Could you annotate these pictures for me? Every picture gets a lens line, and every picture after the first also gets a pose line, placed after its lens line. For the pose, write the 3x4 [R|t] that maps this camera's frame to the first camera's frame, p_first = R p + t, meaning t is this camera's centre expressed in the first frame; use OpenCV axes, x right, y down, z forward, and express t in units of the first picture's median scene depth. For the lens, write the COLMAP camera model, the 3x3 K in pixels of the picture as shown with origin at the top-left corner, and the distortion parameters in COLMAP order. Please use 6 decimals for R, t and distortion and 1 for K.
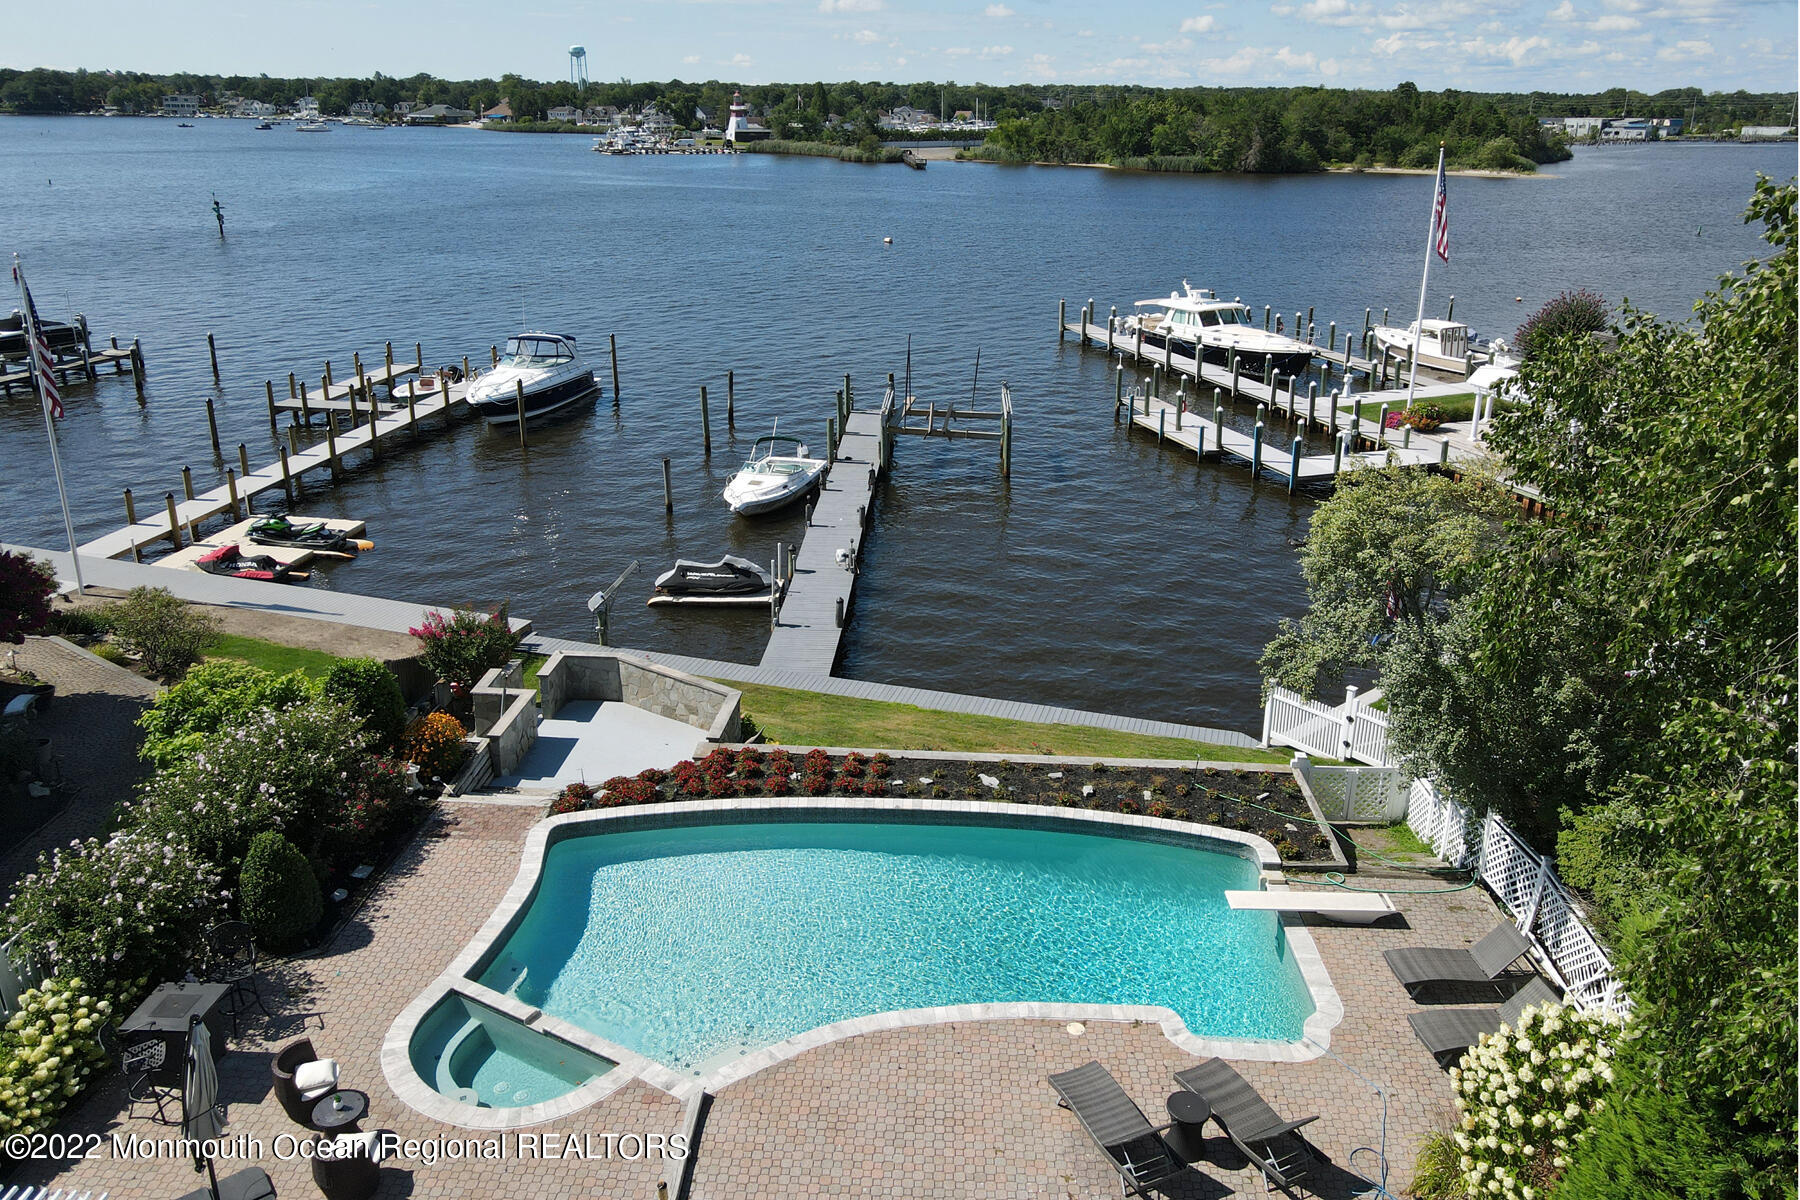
lens RADIAL K [[1309.8, 0, 919.7], [0, 1309.8, 499.2], [0, 0, 1]] dist [0.006366, 0.003388]
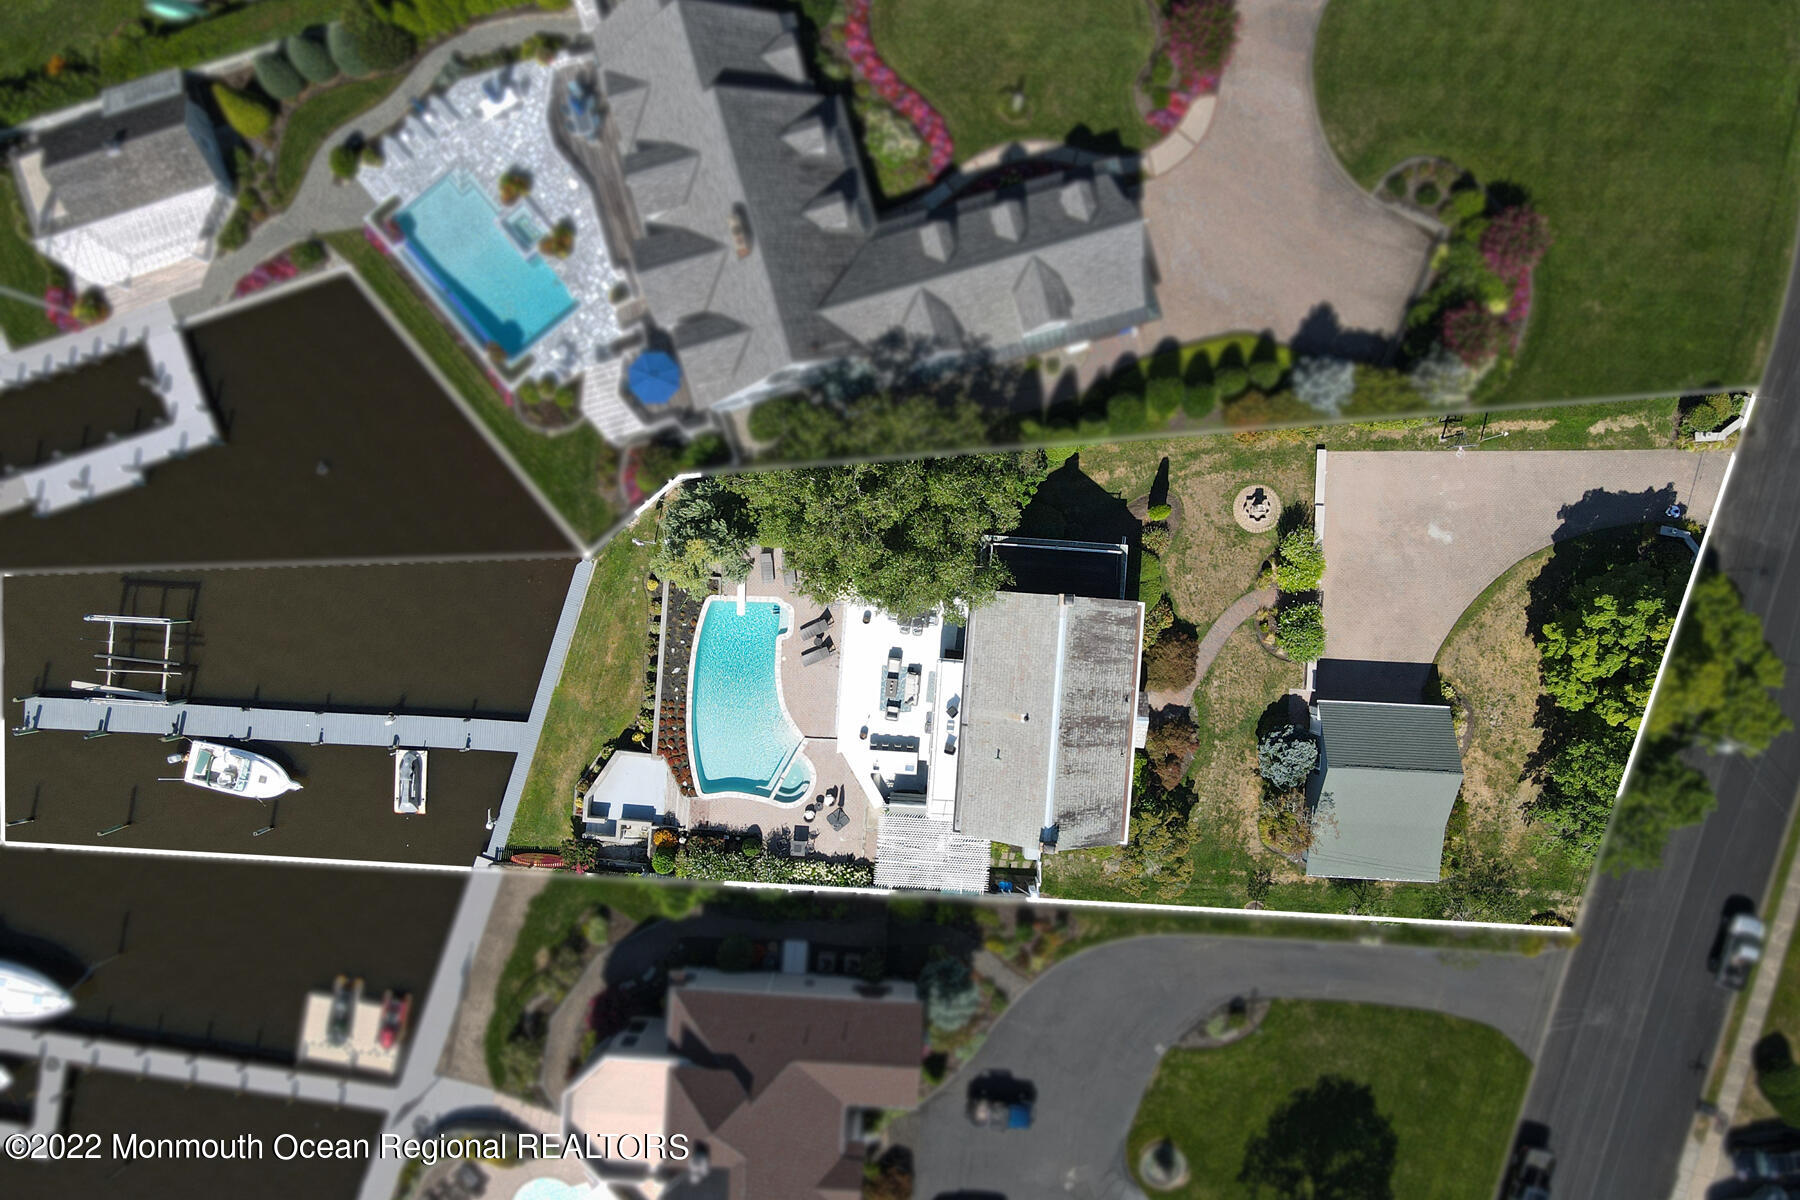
lens RADIAL K [[1309.8, 0, 905.3], [0, 1309.8, 609.6], [0, 0, 1]] dist [0.006366, 0.003388]
pose [[0.020922, -0.999128, -0.036128, 0.011663], [0.278712, -0.028875, 0.959941, -0.096777], [-0.960147, -0.030153, 0.277865, -0.016289]]
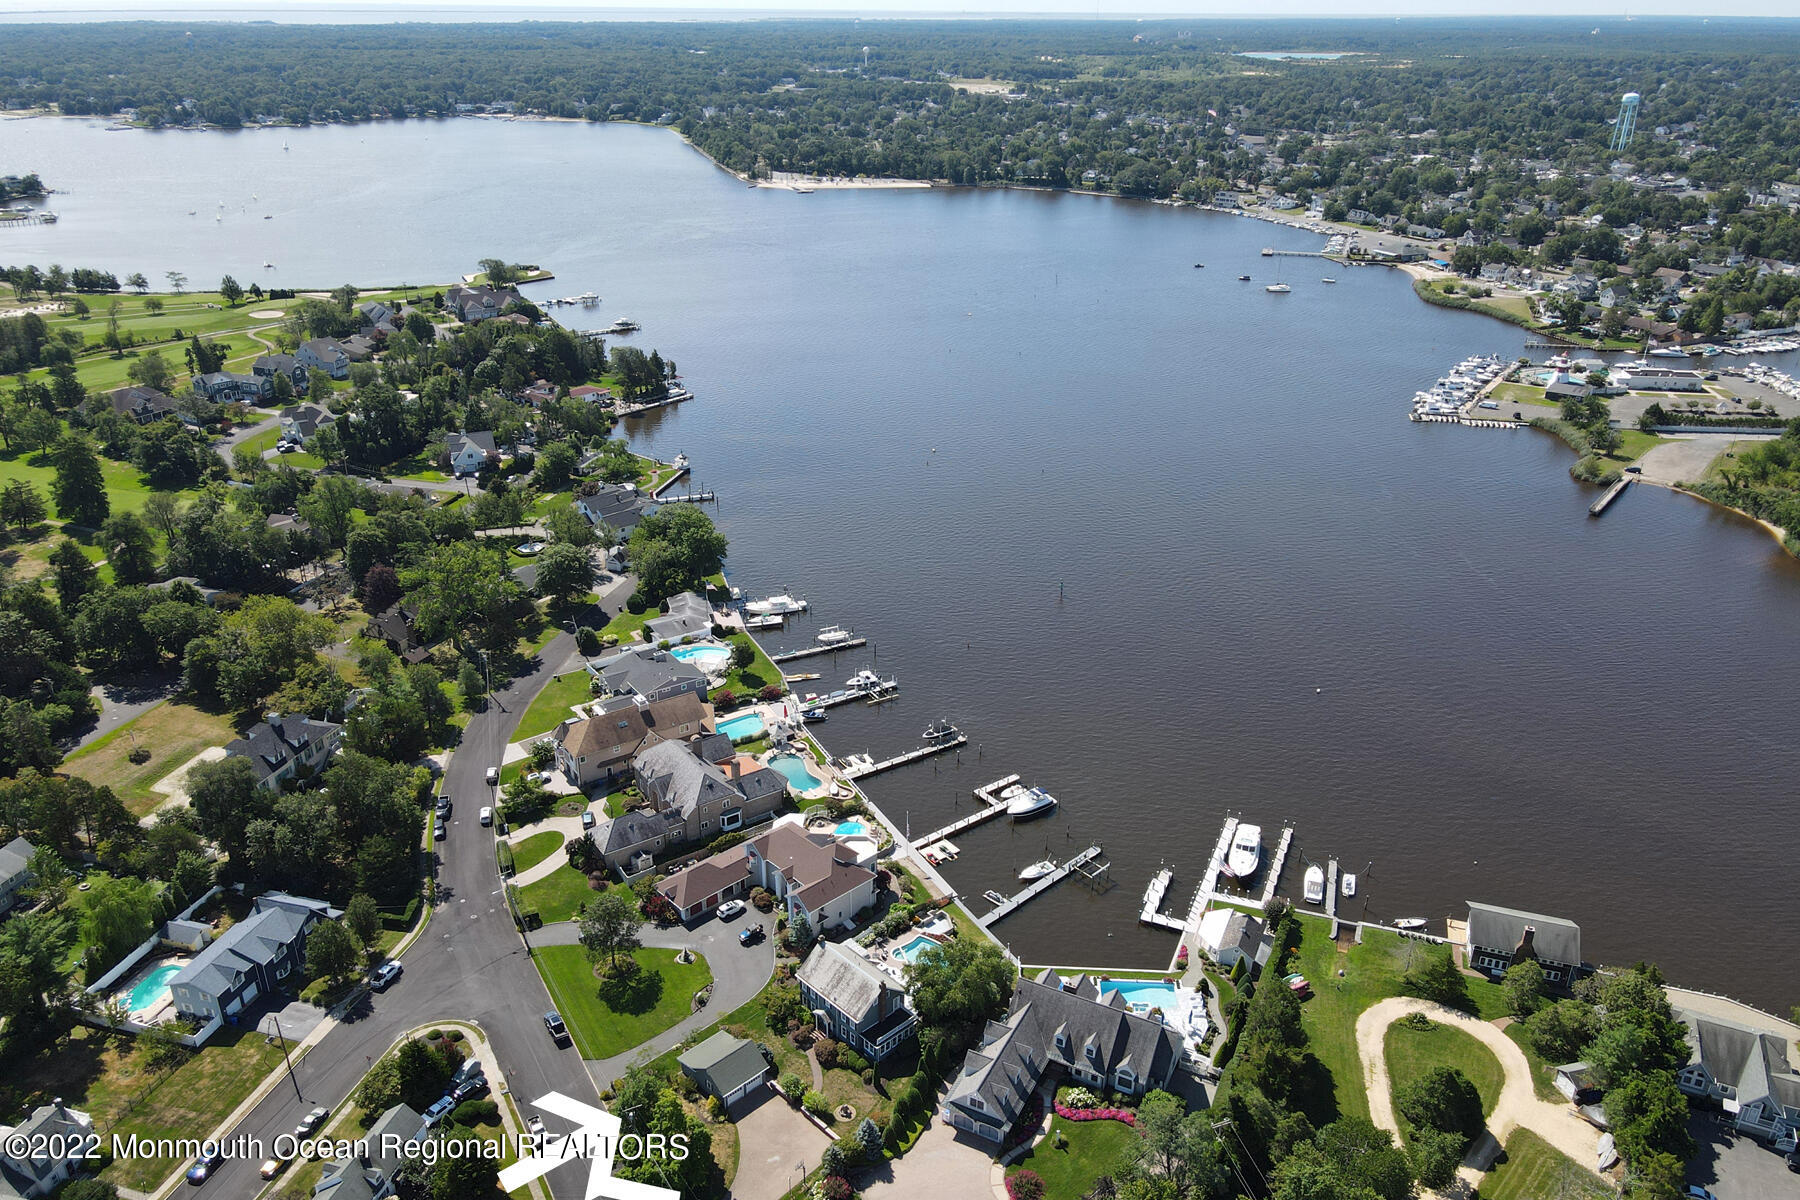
lens RADIAL K [[1309.8, 0, 898.9], [0, 1309.8, 598.5], [0, 0, 1]] dist [0.006366, 0.003388]
pose [[0.716081, 0.271854, -0.642903, 0.158647], [-0.197651, 0.962315, 0.186770, -0.120698], [0.669449, -0.006672, 0.742828, -0.192081]]
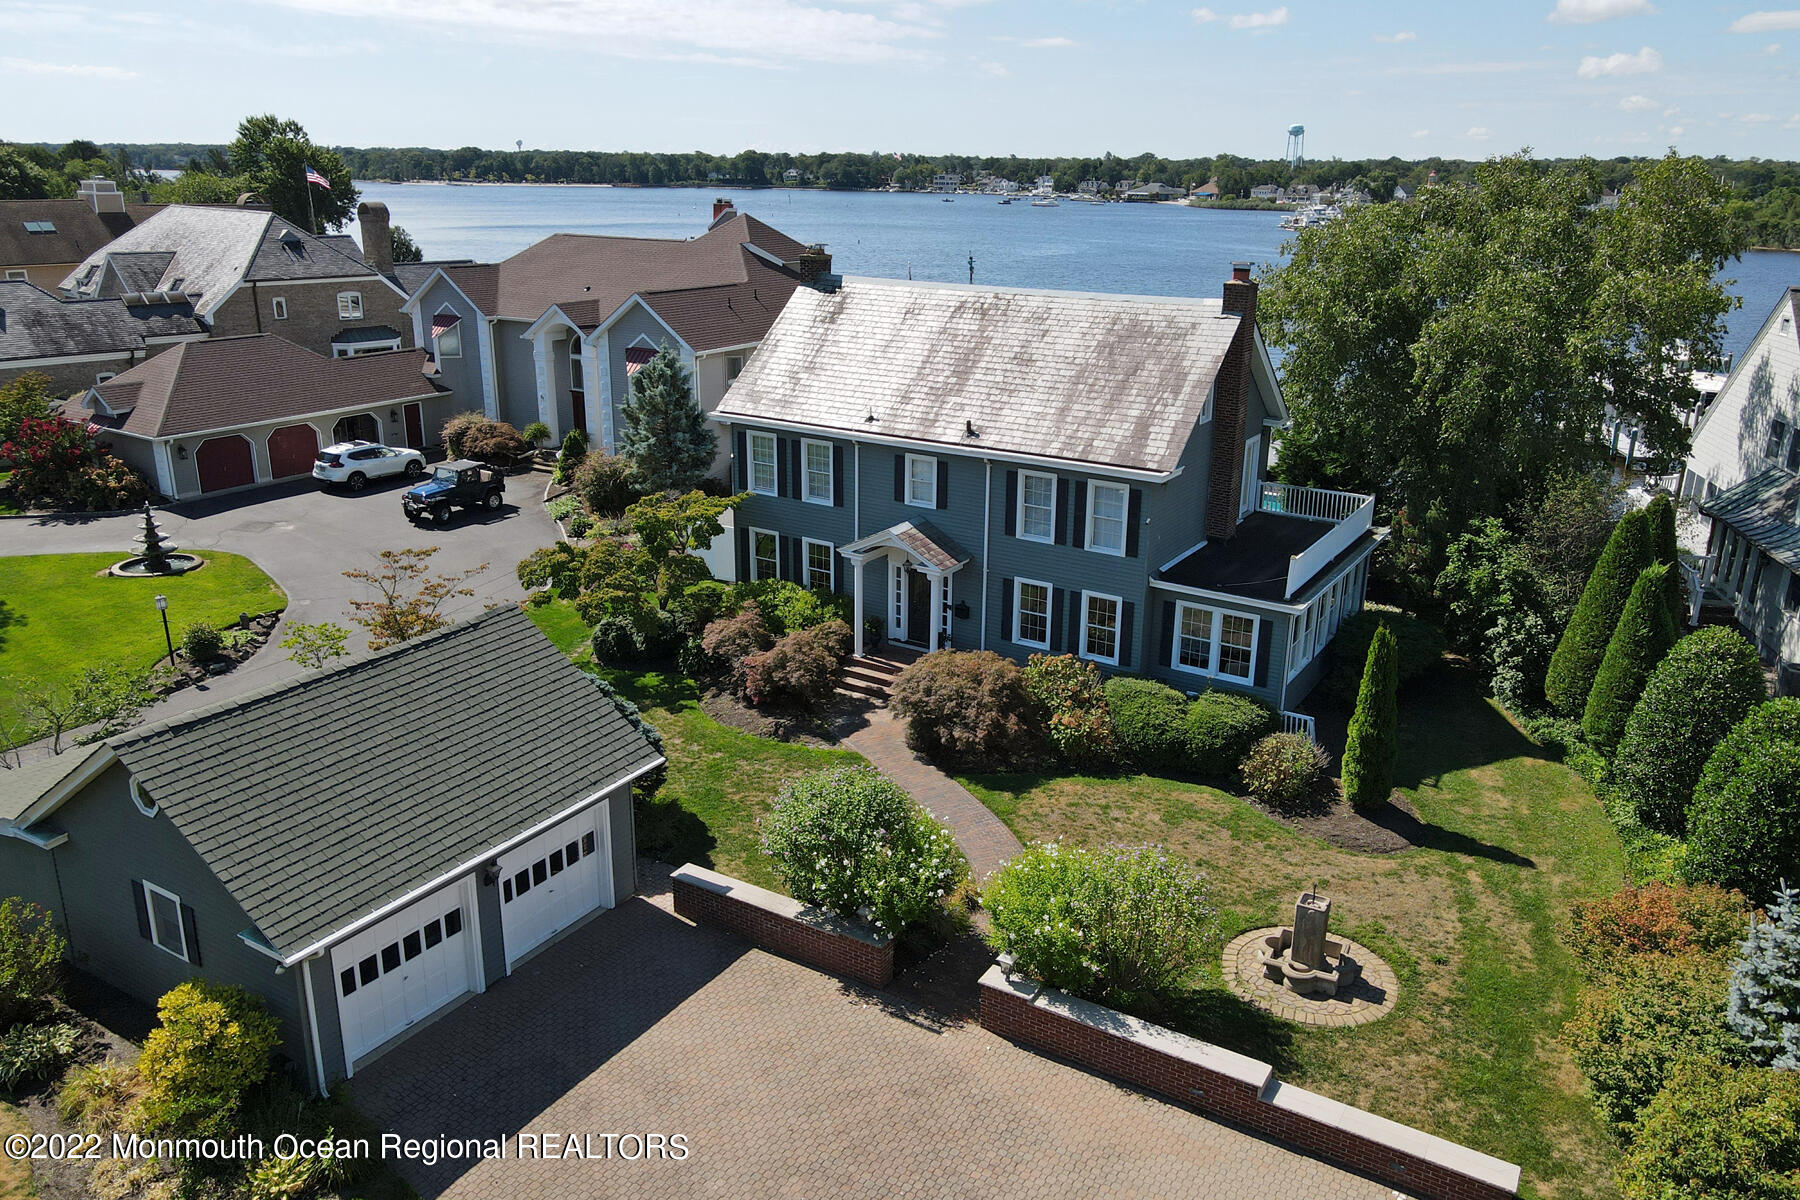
lens RADIAL K [[1309.8, 0, 905.2], [0, 1309.8, 602.9], [0, 0, 1]] dist [0.006366, 0.003388]
pose [[0.867282, 0.155027, -0.473063, 0.022316], [-0.146201, 0.987689, 0.055638, 0.013153], [0.475865, 0.020908, 0.879270, -0.047280]]
